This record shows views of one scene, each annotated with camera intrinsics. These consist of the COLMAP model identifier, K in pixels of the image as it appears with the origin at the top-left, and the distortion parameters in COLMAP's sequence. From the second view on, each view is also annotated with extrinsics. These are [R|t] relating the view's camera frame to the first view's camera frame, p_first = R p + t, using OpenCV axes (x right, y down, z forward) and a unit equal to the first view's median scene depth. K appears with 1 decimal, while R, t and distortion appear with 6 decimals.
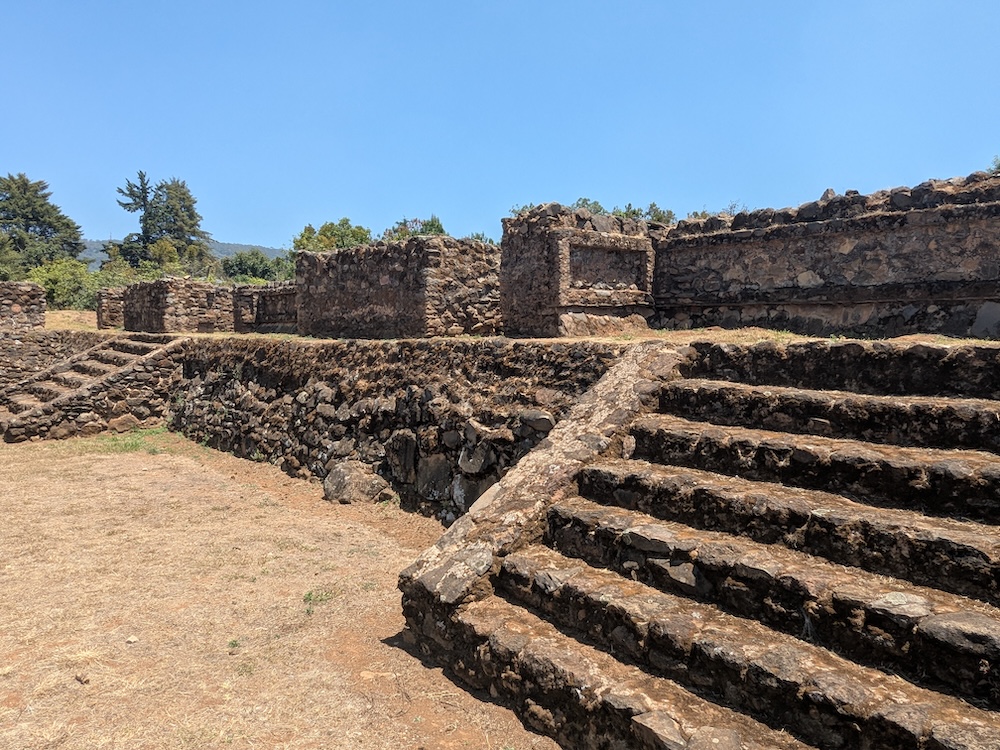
lens RADIAL K [[766.2, 0, 500.0], [0, 766.2, 375.0], [0, 0, 1]] dist [-0.003093, 0.002791]
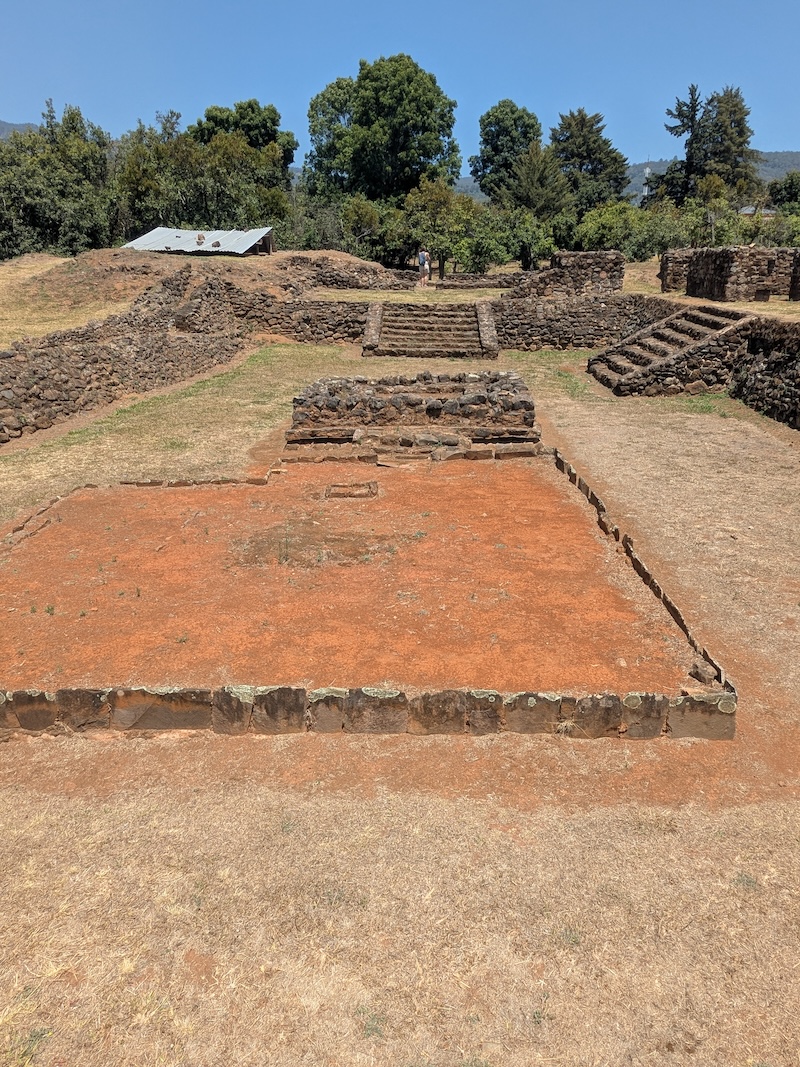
lens RADIAL K [[817.6, 0, 400.0], [0, 817.6, 533.5], [0, 0, 1]] dist [-0.003093, 0.002791]
pose [[0.739919, 0.208242, -0.639653, 0.051026], [-0.036929, 0.962019, 0.270472, -0.045206], [0.671682, -0.176505, 0.719506, -0.294010]]
